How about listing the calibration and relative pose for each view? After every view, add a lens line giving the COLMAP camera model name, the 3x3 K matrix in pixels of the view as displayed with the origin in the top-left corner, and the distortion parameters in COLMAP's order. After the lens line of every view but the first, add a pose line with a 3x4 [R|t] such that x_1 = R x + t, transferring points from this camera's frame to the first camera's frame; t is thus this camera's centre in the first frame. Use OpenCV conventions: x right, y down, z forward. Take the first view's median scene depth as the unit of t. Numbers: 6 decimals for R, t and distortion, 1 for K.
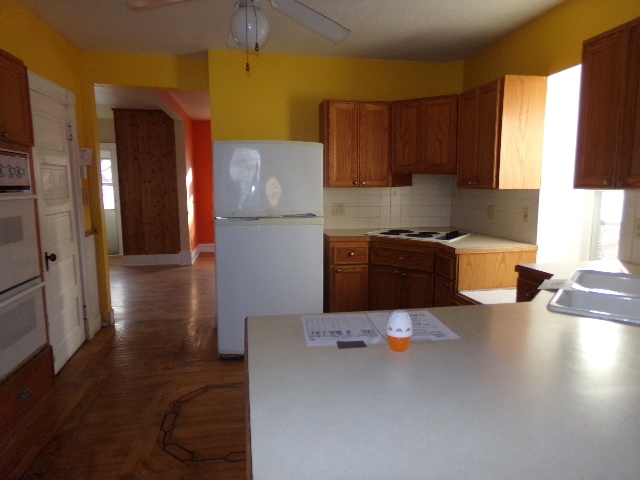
lens RADIAL K [[438.8, 0, 317.0], [0, 438.8, 241.2], [0, 0, 1]] dist [-0.035118, 0.050086]
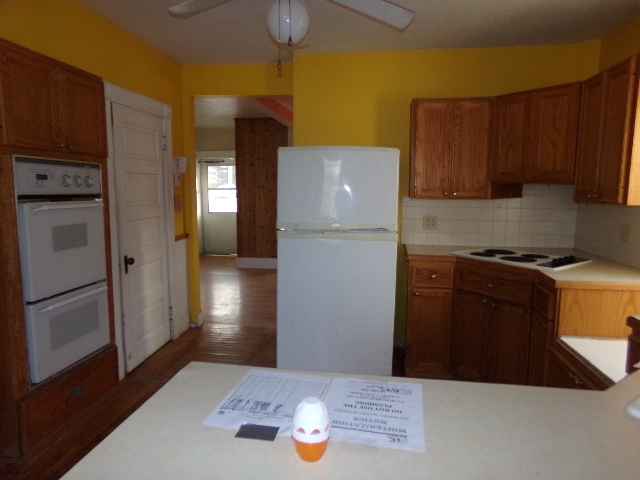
lens RADIAL K [[438.8, 0, 313.4], [0, 438.8, 242.2], [0, 0, 1]] dist [-0.035118, 0.050086]
pose [[0.950327, 0.046677, -0.307732, 0.116027], [-0.049183, 0.998790, -0.000388, -0.024886], [0.307341, 0.015504, 0.951473, 0.106193]]
